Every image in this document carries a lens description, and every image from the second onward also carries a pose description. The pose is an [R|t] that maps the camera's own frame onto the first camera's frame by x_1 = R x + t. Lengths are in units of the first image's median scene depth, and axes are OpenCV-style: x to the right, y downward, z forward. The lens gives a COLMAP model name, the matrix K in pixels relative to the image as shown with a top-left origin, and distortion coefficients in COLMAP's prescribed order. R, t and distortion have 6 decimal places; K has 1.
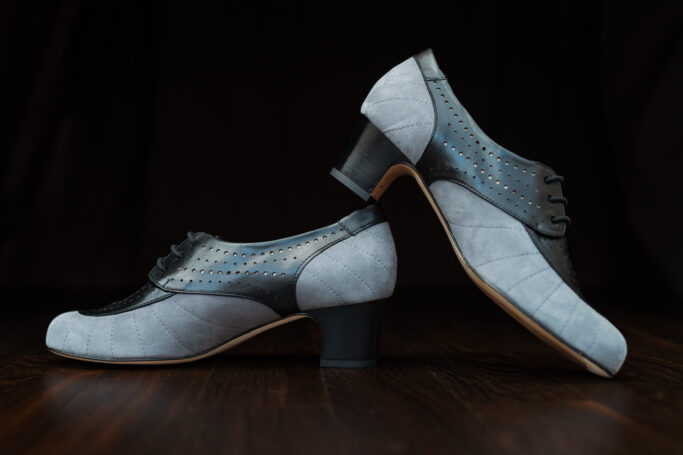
lens RADIAL K [[982.6, 0, 341.5], [0, 982.6, 227.5], [0, 0, 1]] dist [-0.188749, 0.014621]
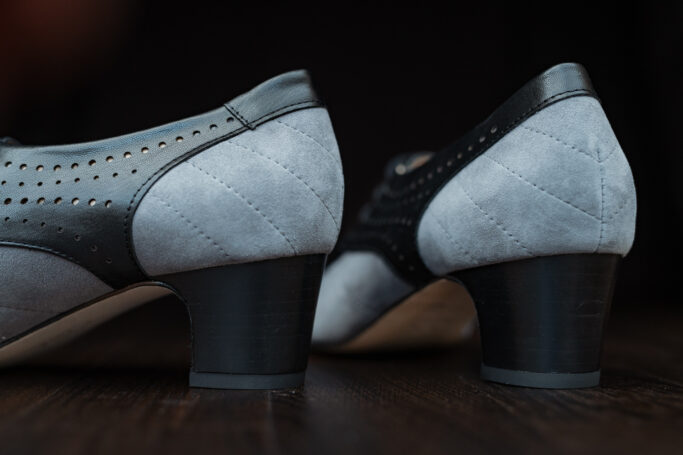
lens RADIAL K [[982.6, 0, 341.5], [0, 982.6, 227.5], [0, 0, 1]] dist [-0.188749, 0.014621]
pose [[0.999884, -0.000184, -0.015200, 0.067304], [0.000073, 0.999973, -0.007285, 0.063515], [0.015201, 0.007283, 0.999858, 0.499340]]
